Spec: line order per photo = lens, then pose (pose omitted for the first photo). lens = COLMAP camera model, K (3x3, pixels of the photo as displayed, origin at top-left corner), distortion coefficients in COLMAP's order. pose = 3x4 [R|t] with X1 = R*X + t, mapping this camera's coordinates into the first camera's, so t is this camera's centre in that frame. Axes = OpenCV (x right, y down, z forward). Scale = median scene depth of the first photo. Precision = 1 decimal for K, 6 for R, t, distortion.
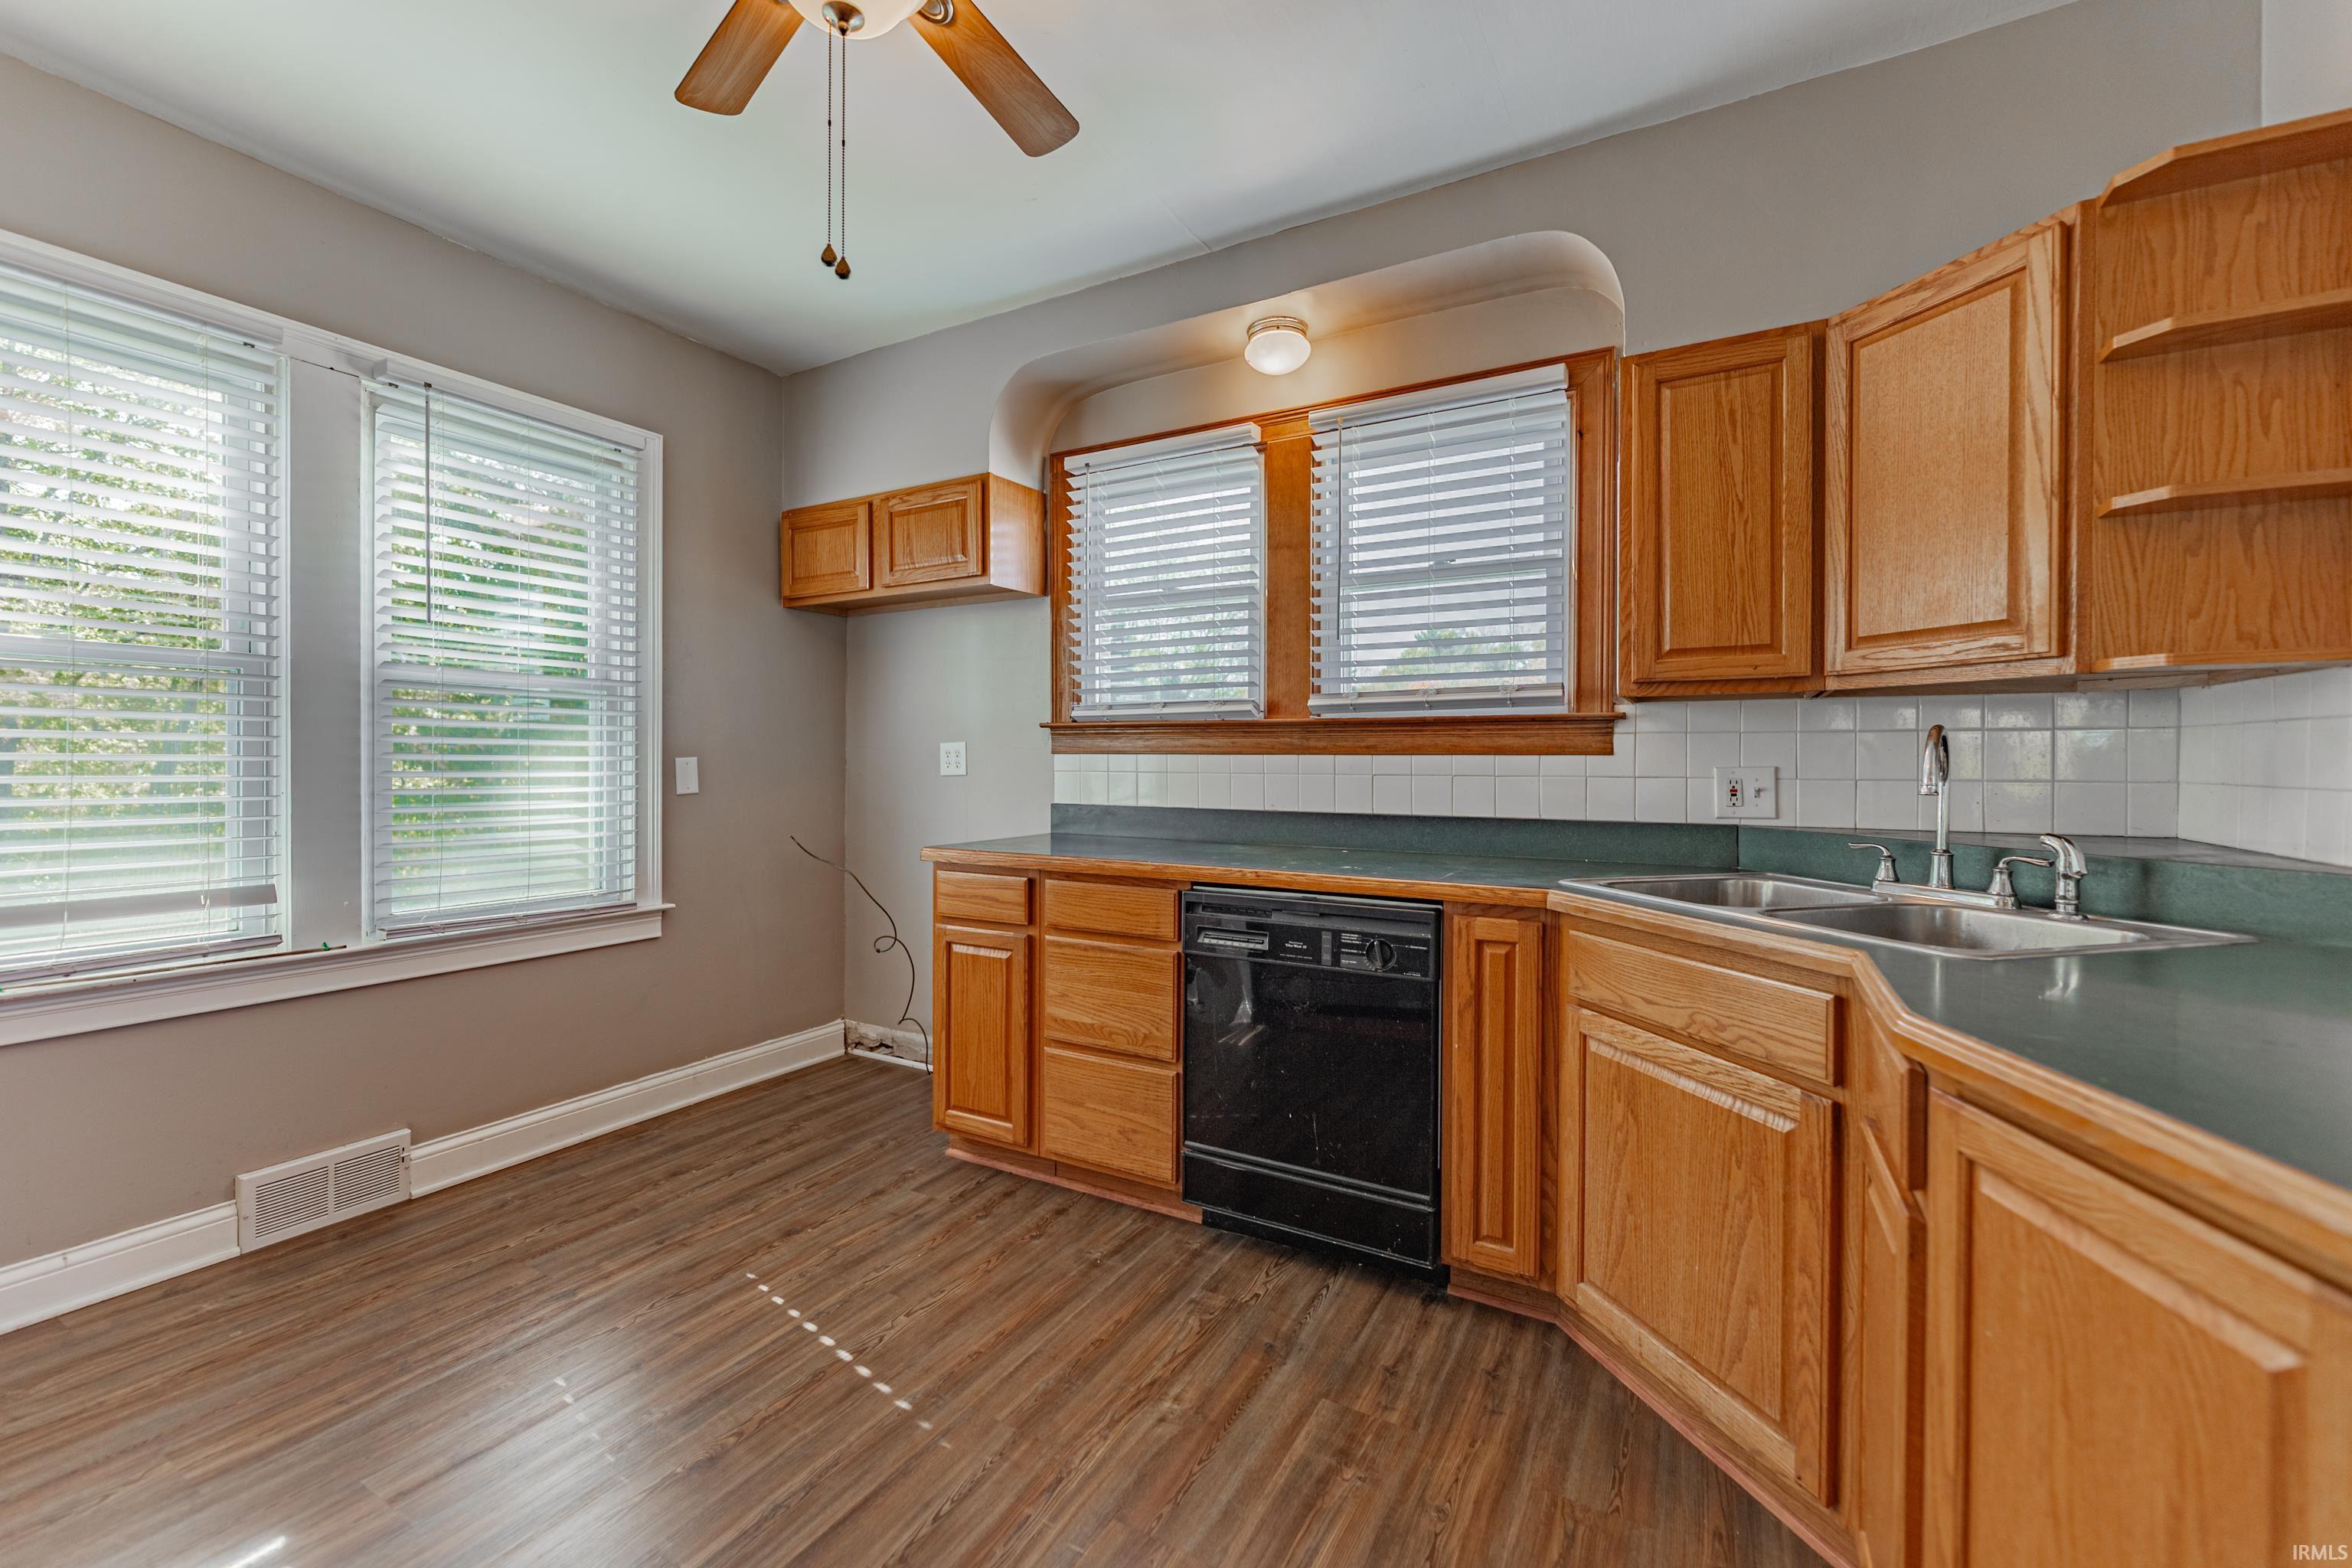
lens RADIAL K [[961.2, 0, 1141.6], [0, 961.2, 769.1], [0, 0, 1]] dist [-0.002936, 0.000351]
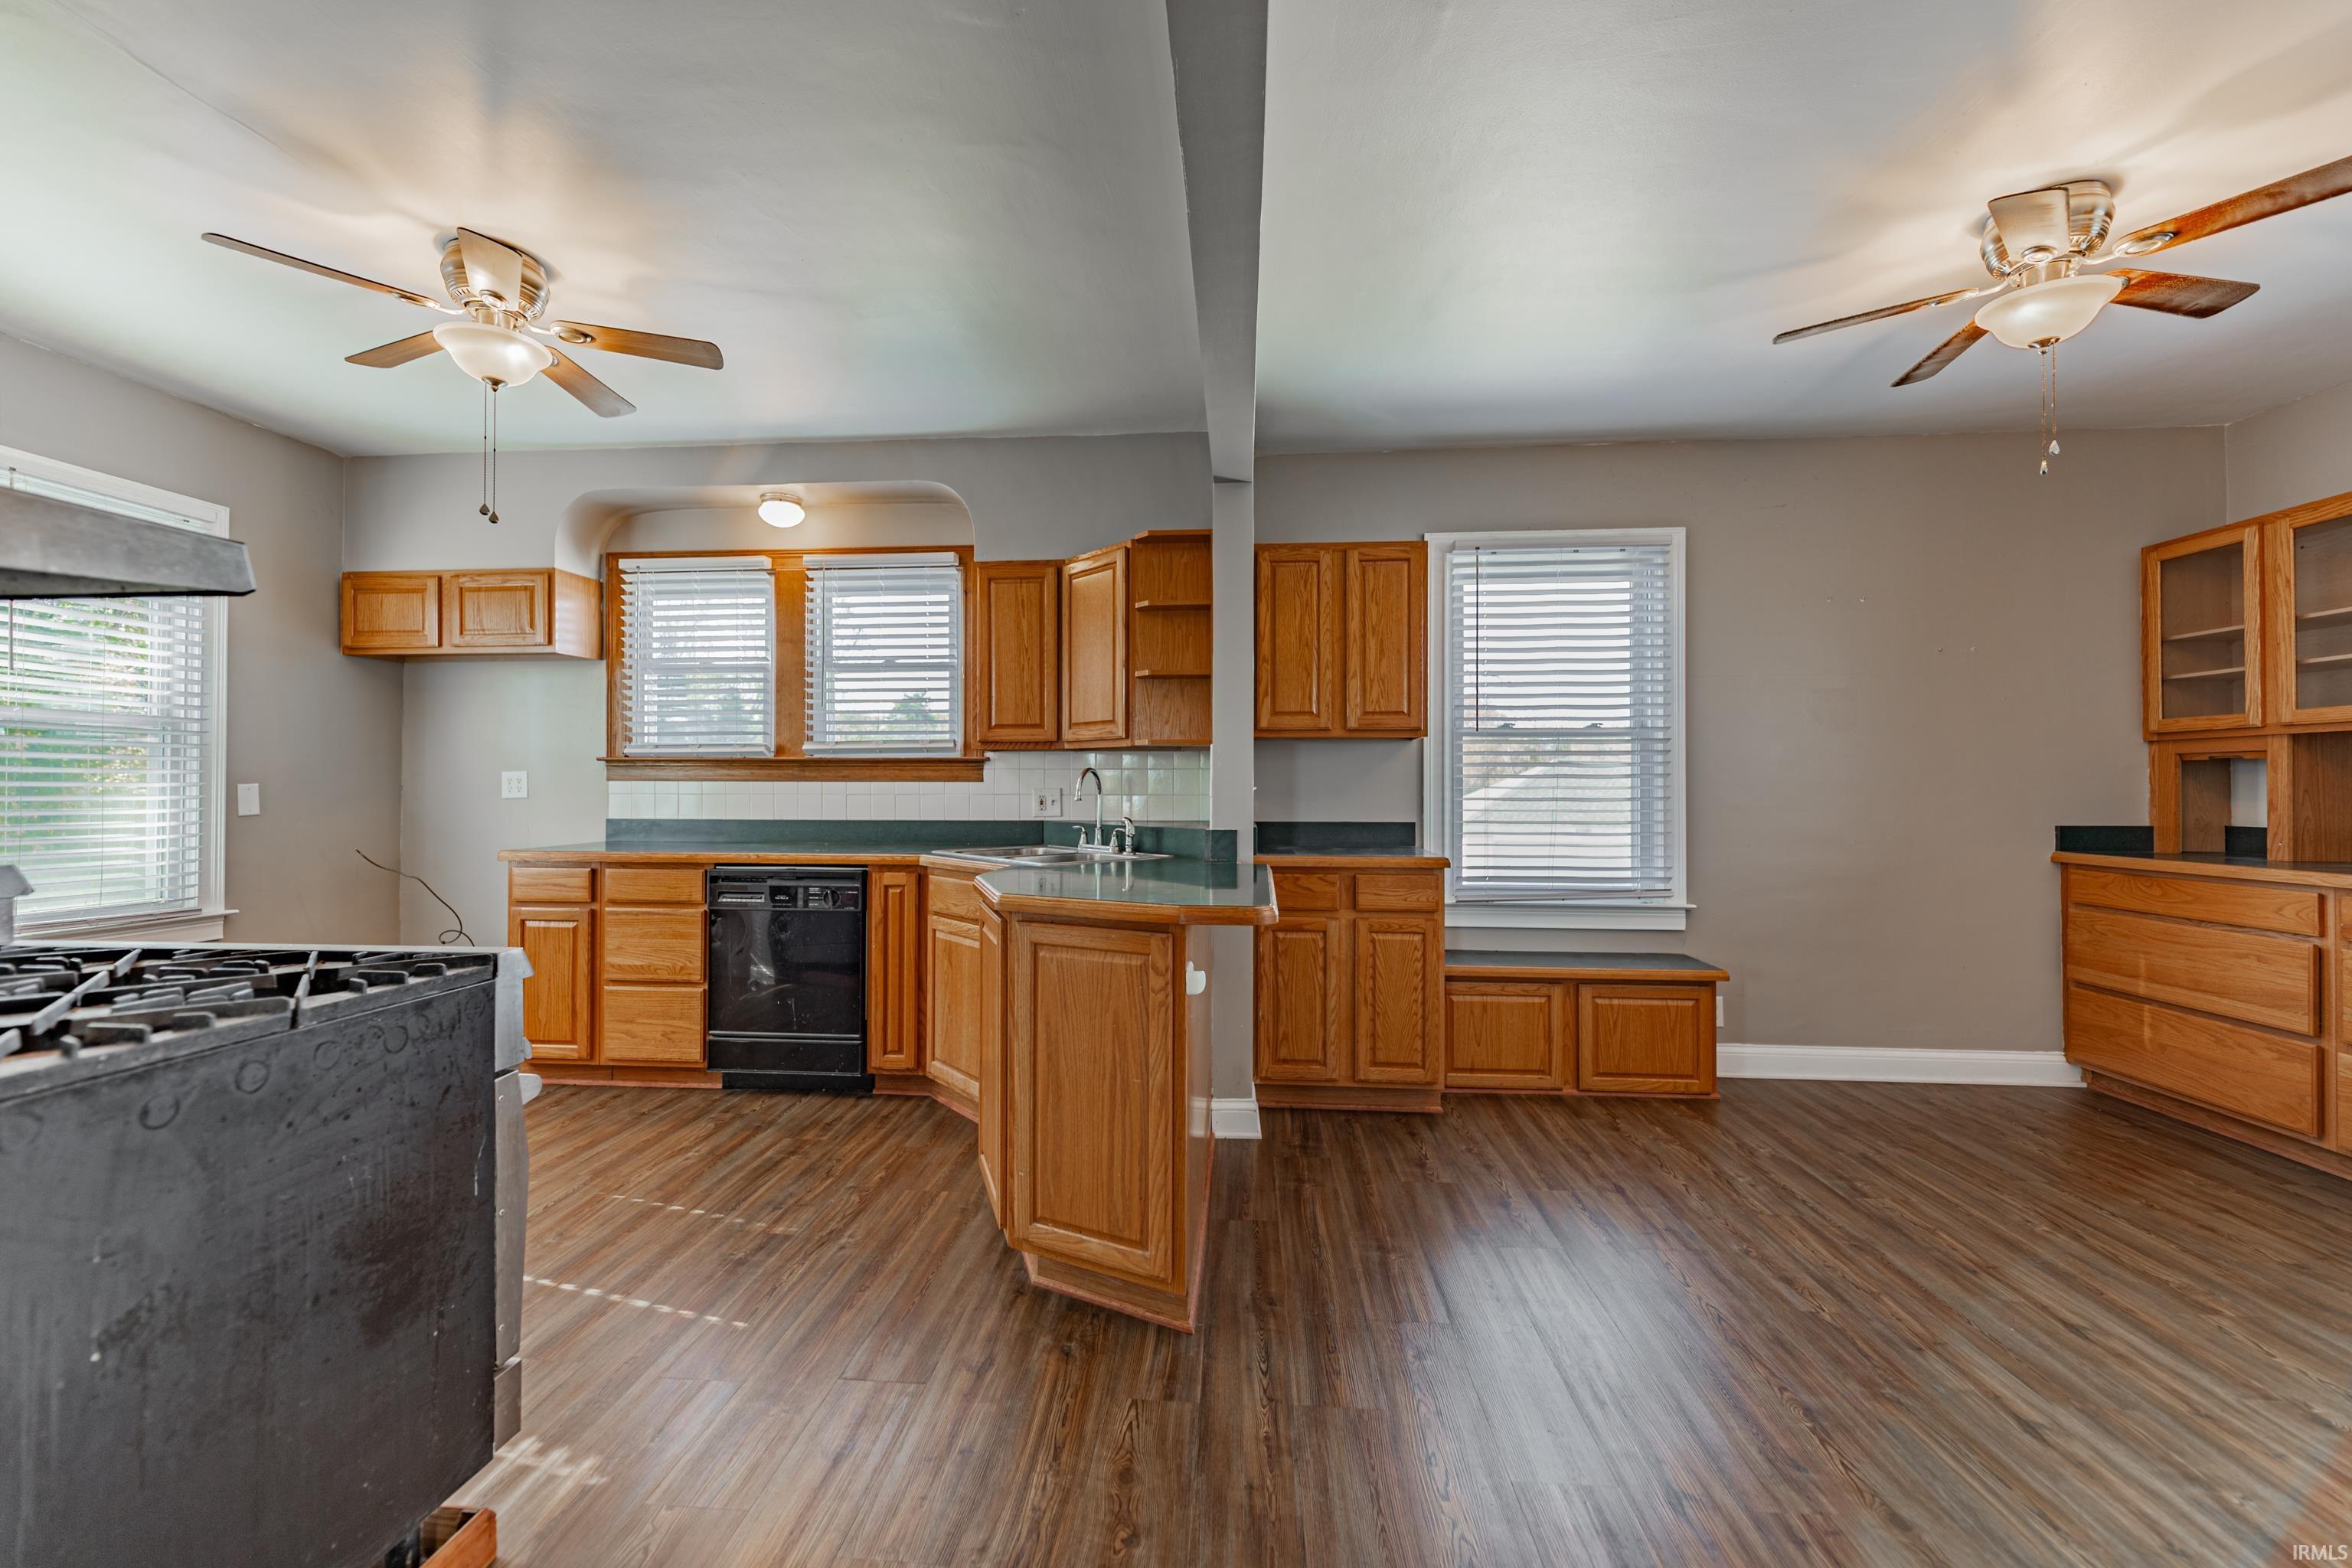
lens RADIAL K [[961.2, 0, 1156.1], [0, 961.2, 783.1], [0, 0, 1]] dist [-0.002936, 0.000351]
pose [[0.905601, -0.000424, 0.424131, 0.038267], [0.006304, 0.999902, -0.012461, 0.010602], [-0.424084, 0.013958, 0.905515, -0.663561]]
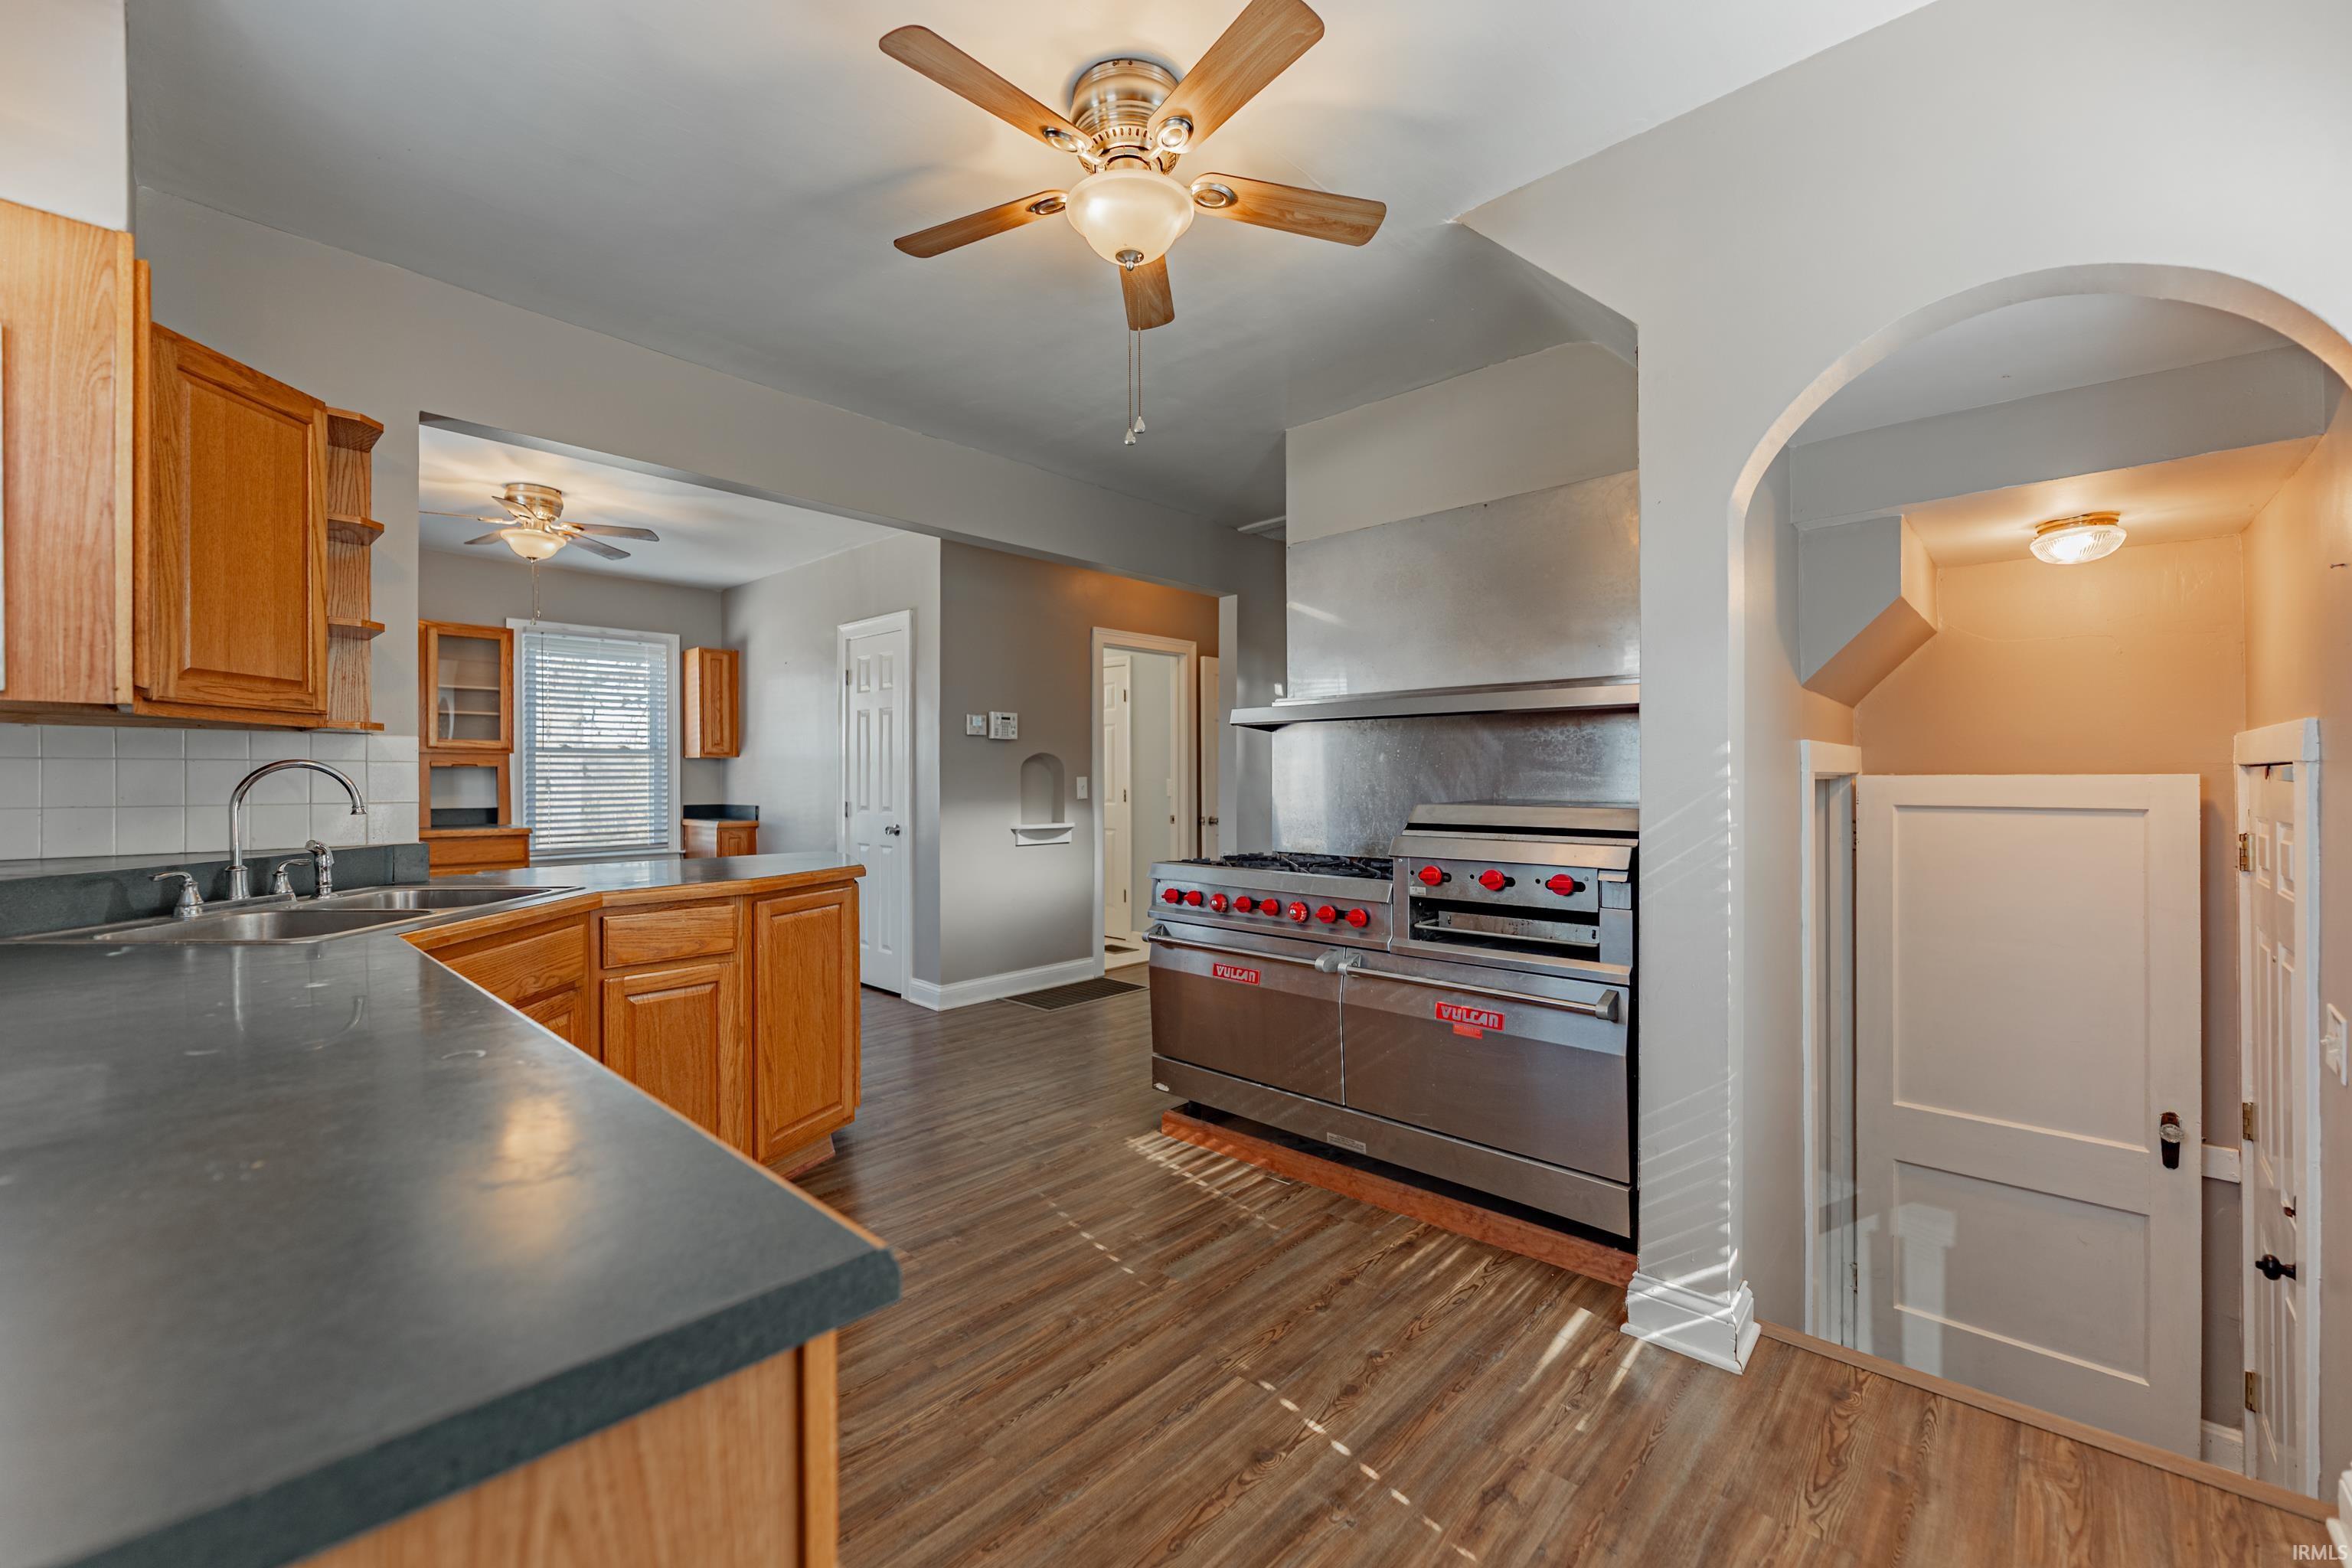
lens RADIAL K [[961.2, 0, 1182.9], [0, 961.2, 781.8], [0, 0, 1]] dist [-0.002936, 0.000351]
pose [[-0.977149, -0.000745, 0.212554, -0.364893], [0.002623, 0.999875, 0.015565, -0.022268], [-0.212539, 0.015767, -0.977025, 1.314209]]
